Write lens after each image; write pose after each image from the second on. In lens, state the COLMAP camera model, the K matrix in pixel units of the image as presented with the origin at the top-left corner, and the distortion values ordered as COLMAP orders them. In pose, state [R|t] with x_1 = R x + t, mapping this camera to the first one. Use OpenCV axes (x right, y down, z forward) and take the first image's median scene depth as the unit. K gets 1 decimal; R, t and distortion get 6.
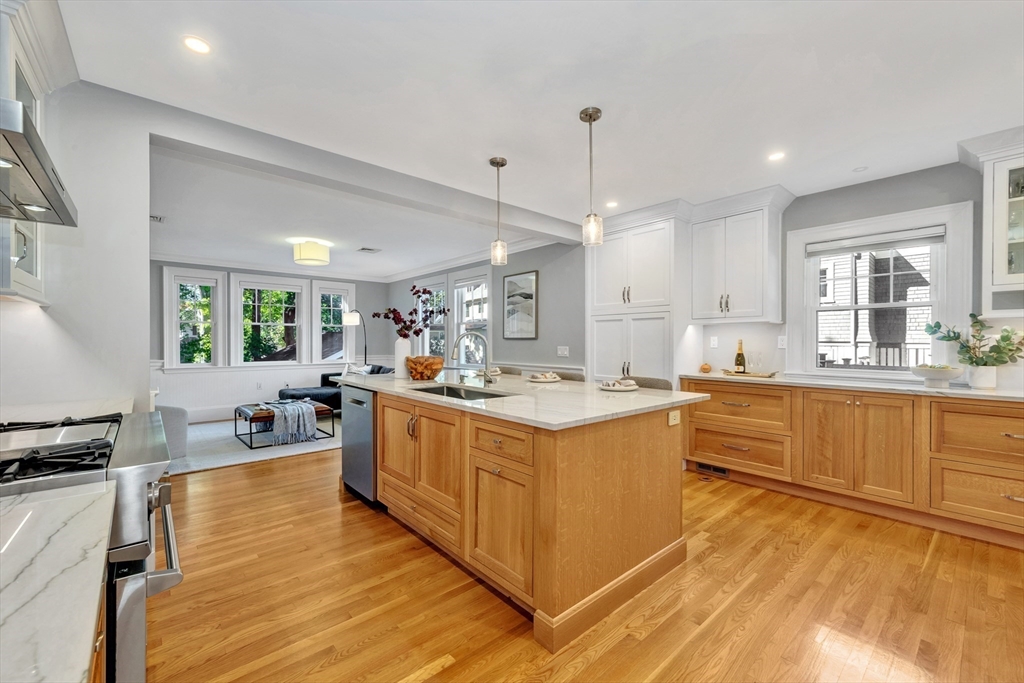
lens RADIAL K [[418.3, 0, 513.5], [0, 418.3, 344.6], [0, 0, 1]] dist [0.001284, 0.000101]
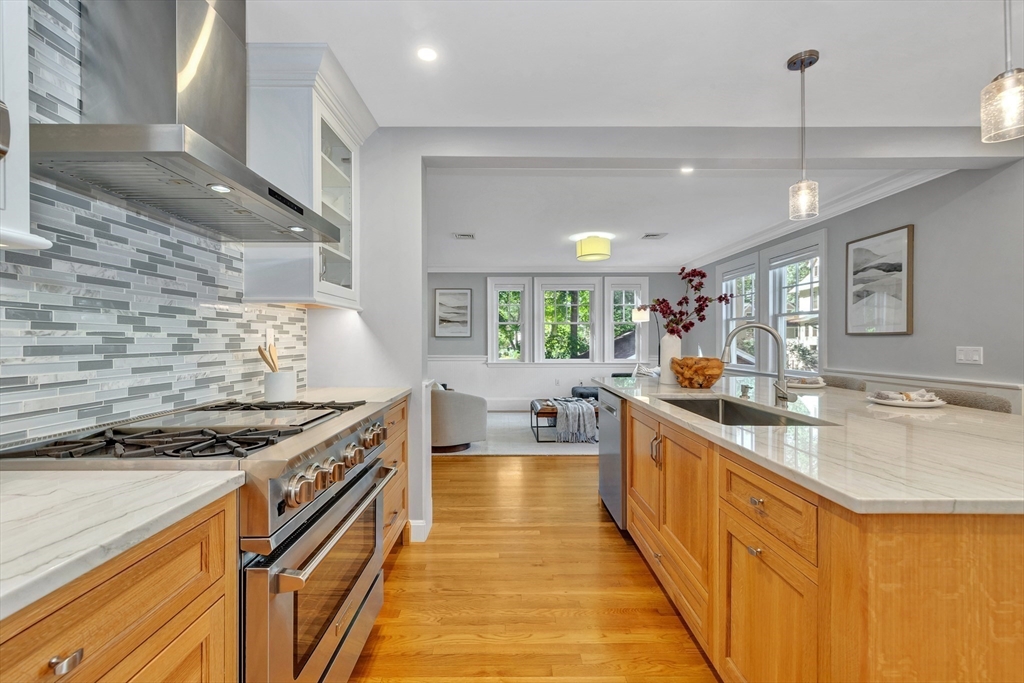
lens RADIAL K [[441.9, 0, 505.9], [0, 441.9, 342.8], [0, 0, 1]] dist [0.005114, -0.000151]
pose [[0.750202, 0.000894, -0.661208, 0.063628], [-0.002217, 0.999997, -0.001163, 0.002460], [0.661205, 0.002338, 0.750202, 0.159117]]
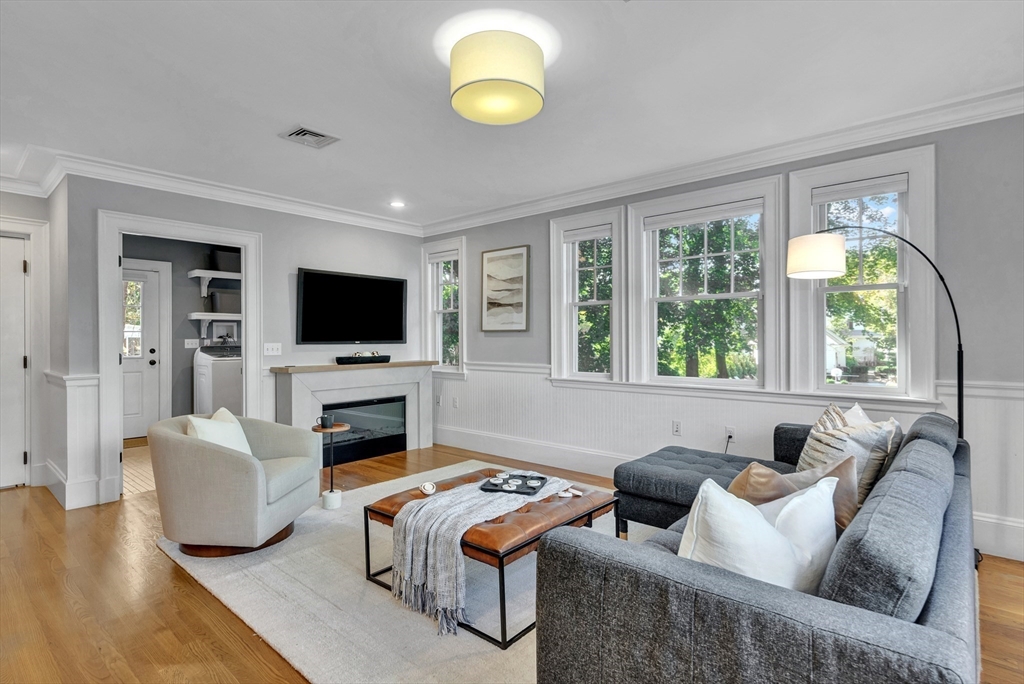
lens RADIAL K [[514.6, 0, 515.4], [0, 514.6, 339.5], [0, 0, 1]] dist [0.005178, 0.000597]
pose [[0.123509, -0.002518, -0.992340, -0.097152], [-0.005796, 0.999978, -0.003259, 0.000983], [0.992327, 0.006154, 0.123492, 1.500782]]
